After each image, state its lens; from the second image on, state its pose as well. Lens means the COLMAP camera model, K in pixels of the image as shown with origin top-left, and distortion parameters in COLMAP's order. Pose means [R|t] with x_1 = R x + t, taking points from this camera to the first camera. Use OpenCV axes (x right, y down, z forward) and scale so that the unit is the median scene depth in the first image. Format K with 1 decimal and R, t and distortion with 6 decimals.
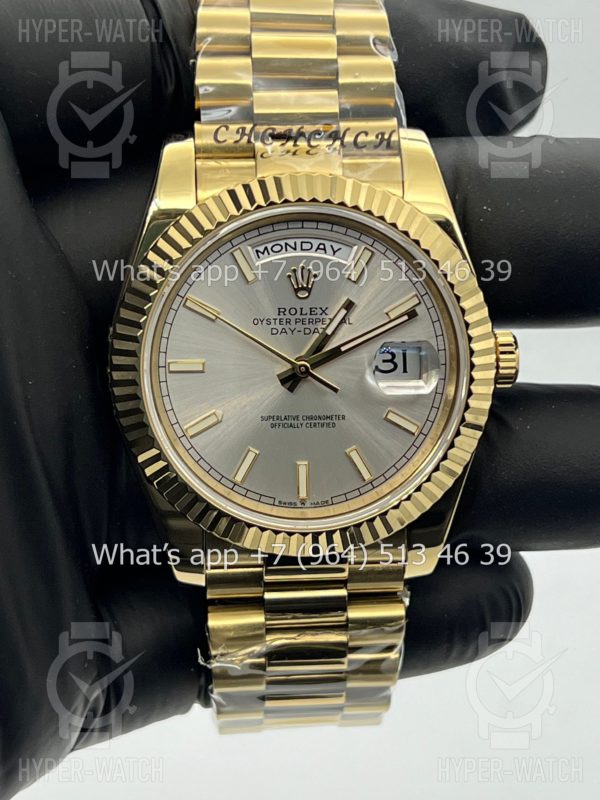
lens RADIAL K [[1896.7, 0, 300.0], [0, 1896.7, 400.0], [0, 0, 1]] dist [0.092535, 0.401663]
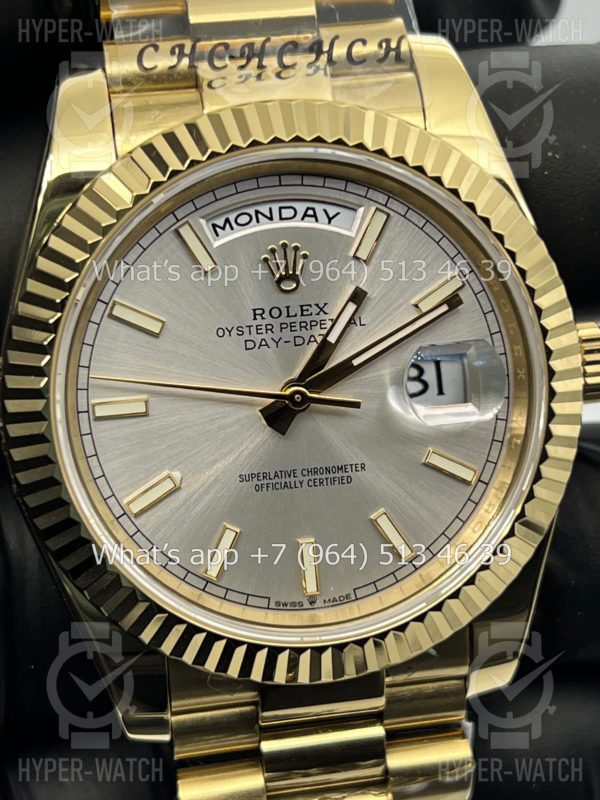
lens RADIAL K [[1896.7, 0, 300.0], [0, 1896.7, 400.0], [0, 0, 1]] dist [0.092535, 0.401663]
pose [[0.994371, -0.078918, 0.070692, -0.044237], [0.082203, 0.995607, -0.044837, 0.013897], [-0.066843, 0.050395, 0.996490, 0.342451]]
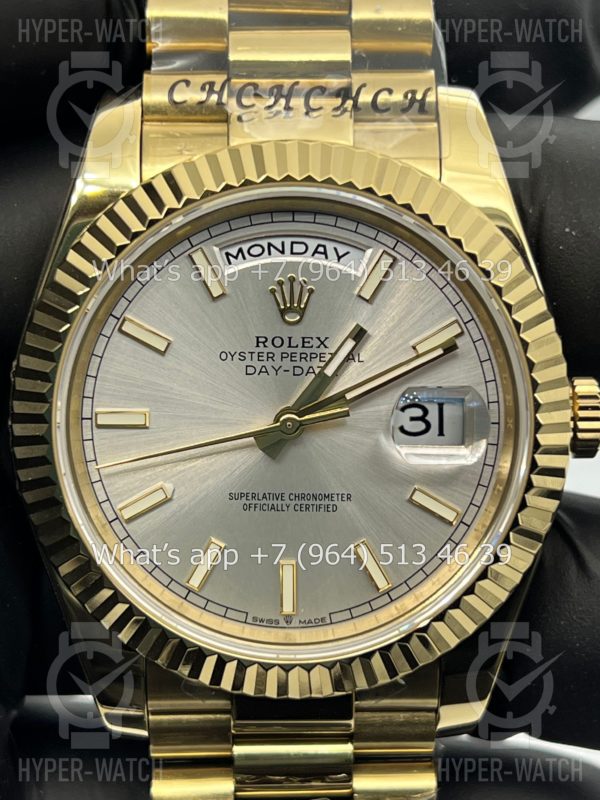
lens RADIAL K [[1896.7, 0, 300.0], [0, 1896.7, 400.0], [0, 0, 1]] dist [0.092535, 0.401663]
pose [[0.998753, 0.017548, -0.046739, 0.037038], [-0.020081, 0.998324, -0.054280, 0.011735], [0.045709, 0.055151, 0.997431, 0.312294]]
